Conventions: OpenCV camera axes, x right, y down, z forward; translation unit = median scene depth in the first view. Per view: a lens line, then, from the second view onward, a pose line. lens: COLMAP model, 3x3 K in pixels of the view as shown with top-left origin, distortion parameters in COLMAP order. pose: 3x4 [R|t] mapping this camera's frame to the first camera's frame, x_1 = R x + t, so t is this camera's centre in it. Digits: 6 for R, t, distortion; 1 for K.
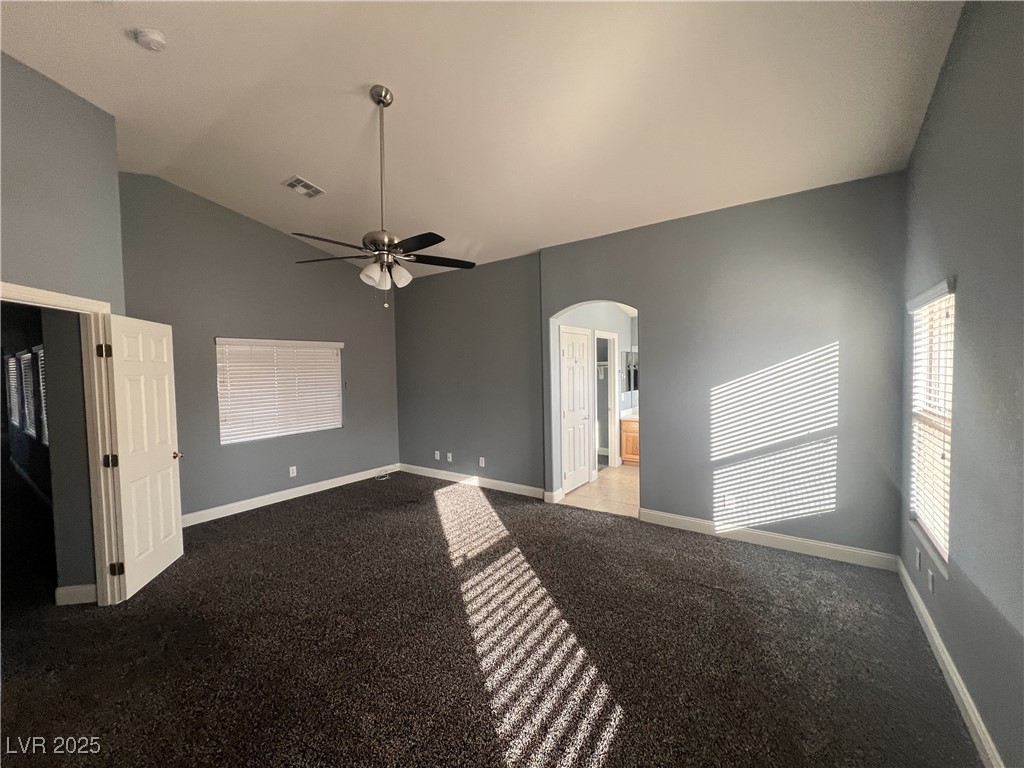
lens RADIAL K [[412.1, 0, 509.0], [0, 412.1, 384.0], [0, 0, 1]] dist [0.002343, 0.000314]
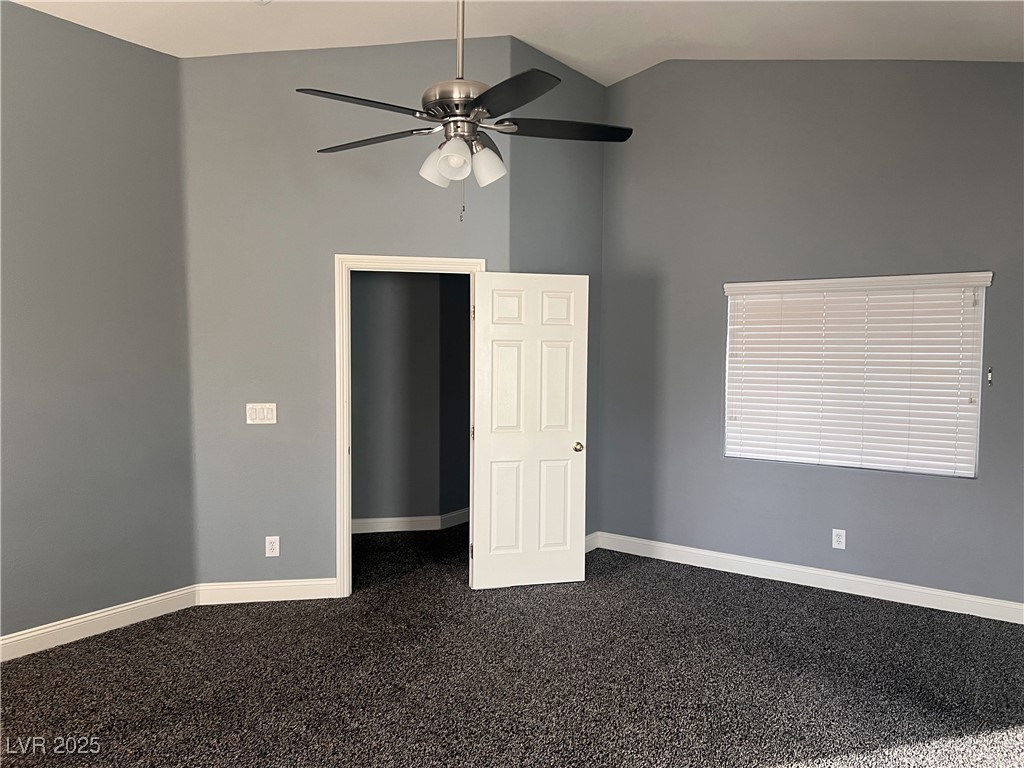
lens RADIAL K [[770.3, 0, 509.6], [0, 770.3, 385.9], [0, 0, 1]] dist [0.051940, -0.061798]
pose [[0.020735, 0.074809, -0.996982, 0.435849], [-0.044317, 0.996285, 0.073835, -0.028600], [0.998802, 0.042652, 0.023973, 0.610926]]
